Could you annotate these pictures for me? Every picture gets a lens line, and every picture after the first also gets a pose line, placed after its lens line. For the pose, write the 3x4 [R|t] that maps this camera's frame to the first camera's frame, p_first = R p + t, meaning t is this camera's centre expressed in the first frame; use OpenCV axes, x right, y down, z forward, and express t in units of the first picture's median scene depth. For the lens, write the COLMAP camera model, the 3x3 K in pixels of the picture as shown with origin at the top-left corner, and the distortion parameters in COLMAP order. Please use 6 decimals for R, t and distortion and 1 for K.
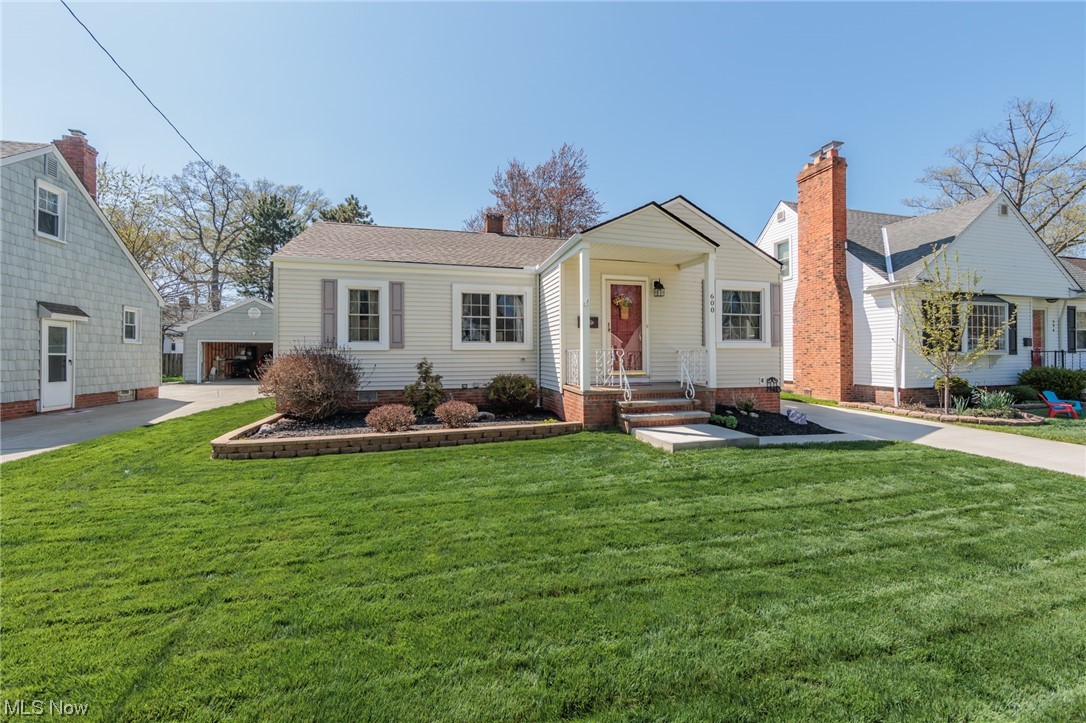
lens RADIAL K [[423.3, 0, 541.2], [0, 423.3, 347.0], [0, 0, 1]] dist [-0.001452, -0.000388]
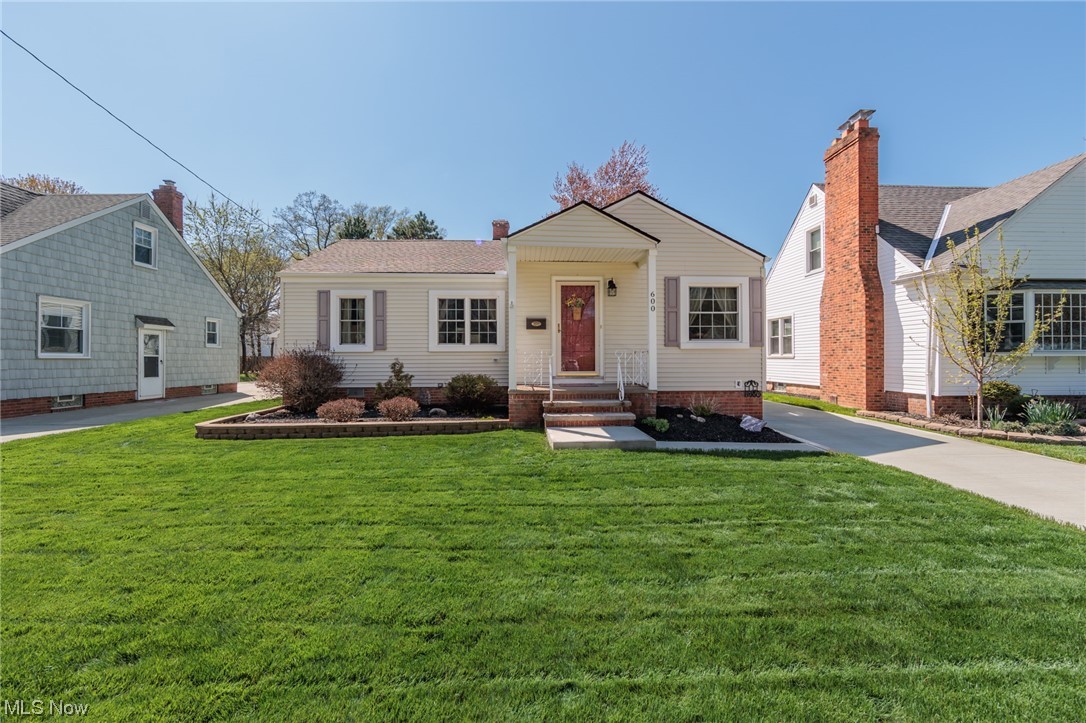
lens RADIAL K [[425.2, 0, 547.9], [0, 425.2, 352.1], [0, 0, 1]] dist [-0.001244, -0.000136]
pose [[0.974260, -0.002698, -0.225413, 0.324599], [0.003224, 0.999993, 0.001965, 0.007094], [0.225406, -0.002642, 0.974261, 0.007358]]
